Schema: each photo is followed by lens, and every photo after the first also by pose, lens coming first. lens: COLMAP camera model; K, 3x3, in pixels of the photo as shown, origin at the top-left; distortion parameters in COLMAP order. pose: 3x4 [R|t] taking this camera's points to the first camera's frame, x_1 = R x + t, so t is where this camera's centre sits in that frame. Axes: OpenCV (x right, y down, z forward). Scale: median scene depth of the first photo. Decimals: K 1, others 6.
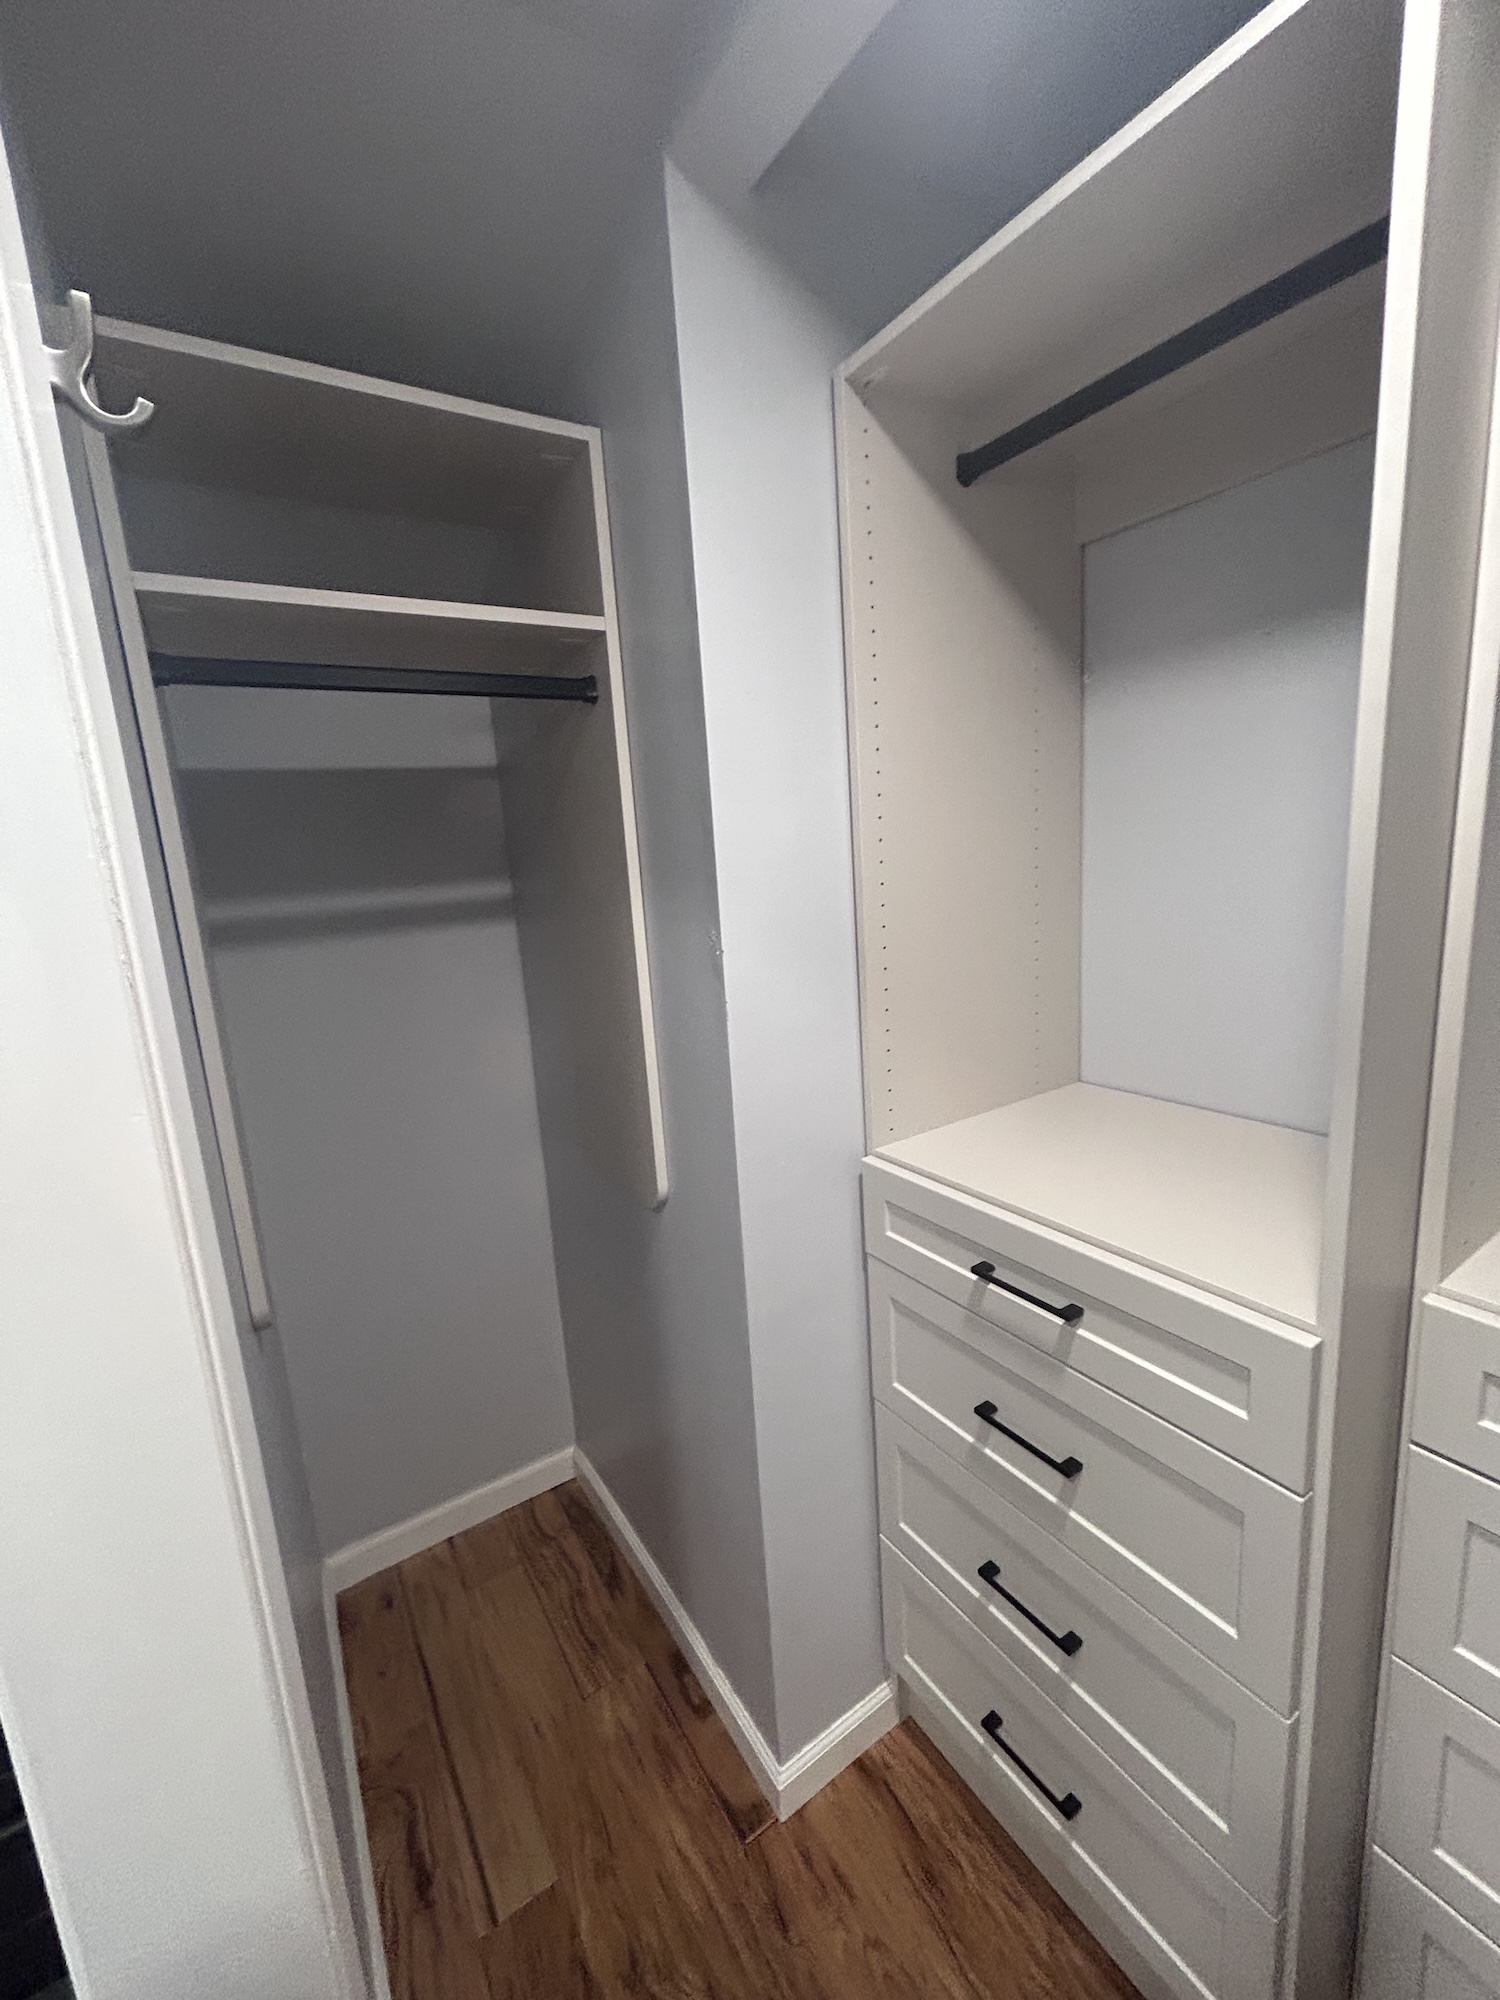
lens RADIAL K [[815.3, 0, 744.9], [0, 815.3, 1002.8], [0, 0, 1]] dist [0.004586, -0.001470]
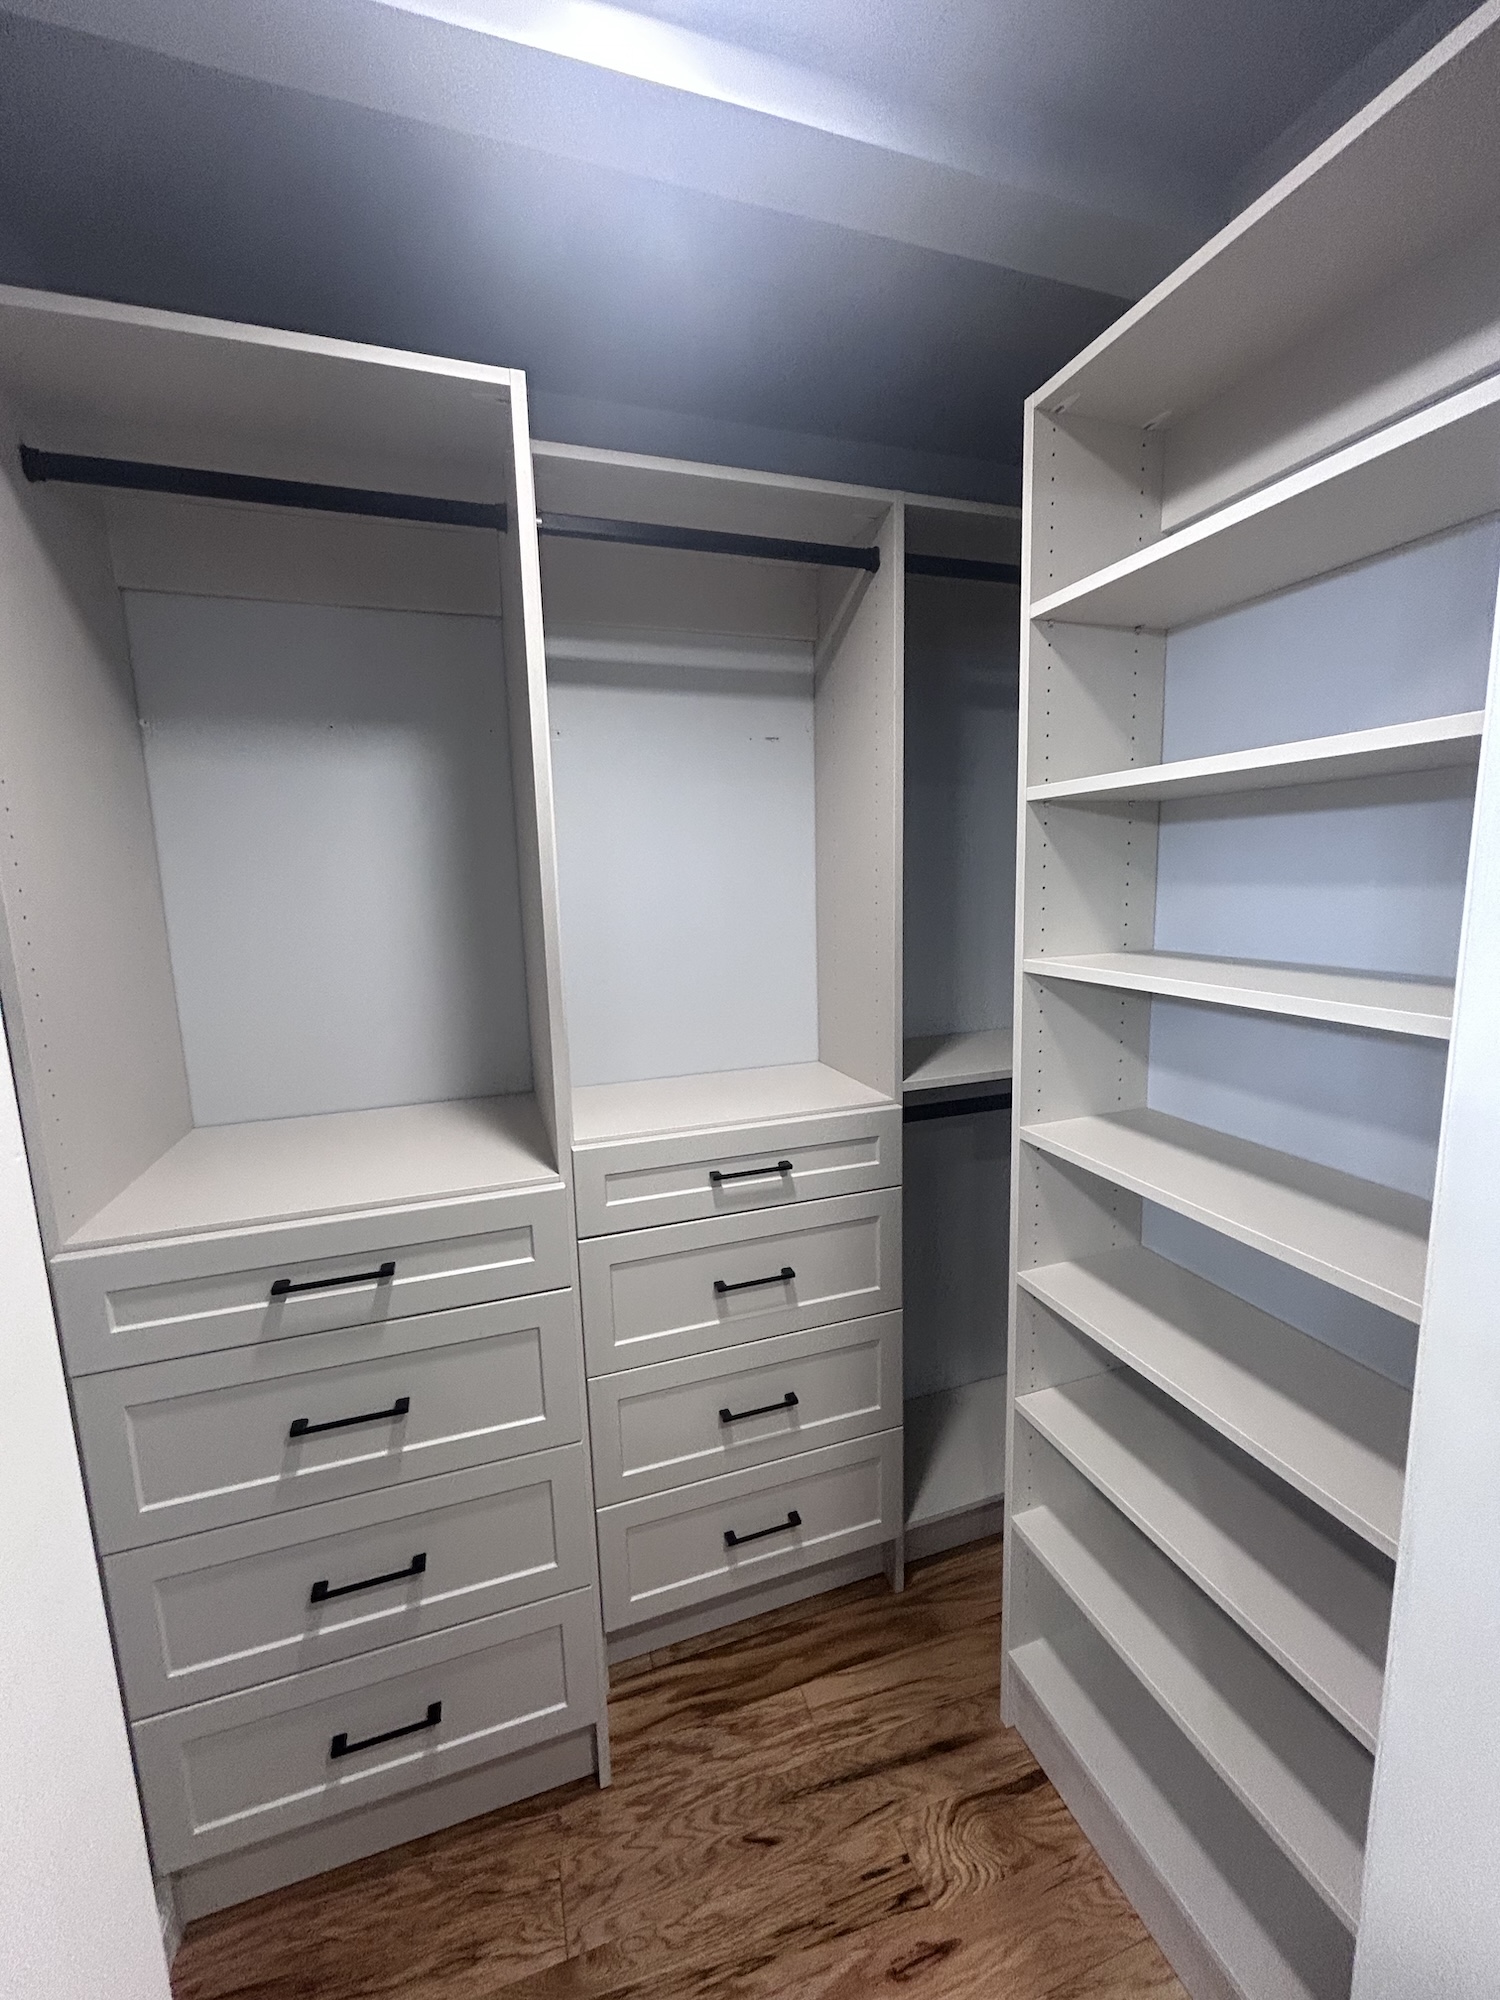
lens RADIAL K [[815.3, 0, 749.2], [0, 815.3, 1001.1], [0, 0, 1]] dist [0.004586, -0.001470]
pose [[0.255032, -0.092675, 0.962481, -0.493667], [0.186872, 0.981354, 0.044976, 0.040045], [-0.948703, 0.168390, 0.267595, 0.113434]]
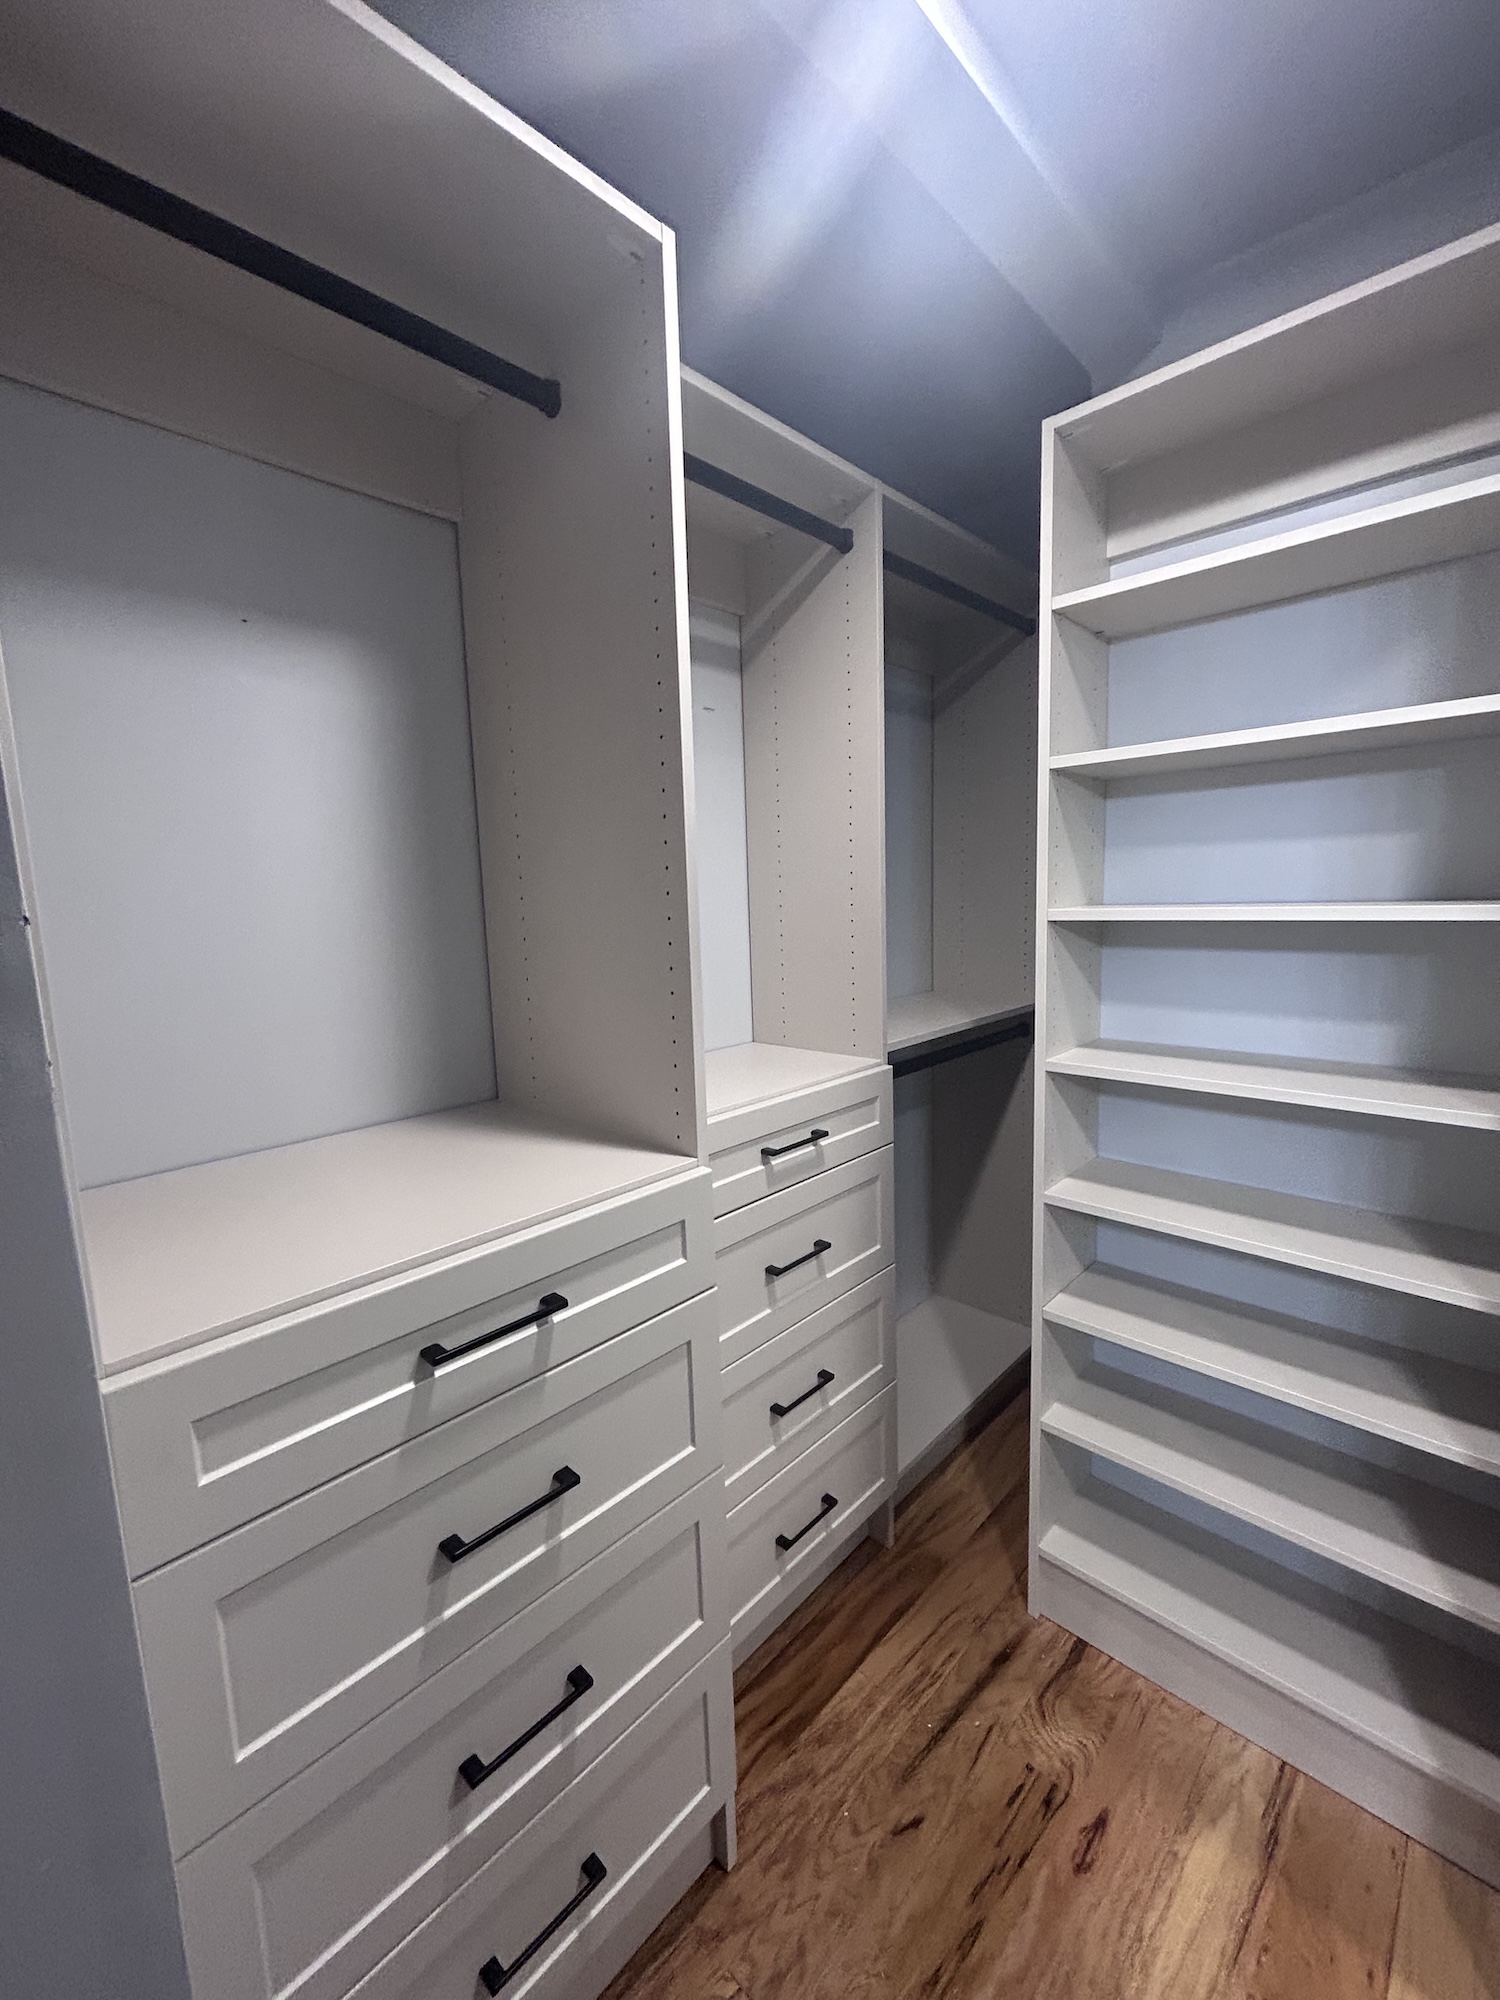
lens RADIAL K [[815.3, 0, 745.9], [0, 815.3, 1002.3], [0, 0, 1]] dist [0.004586, -0.001470]
pose [[-0.219330, -0.059471, 0.973837, -0.454247], [0.220976, 0.969174, 0.108955, 0.001911], [-0.950297, 0.239091, -0.199427, 0.789962]]
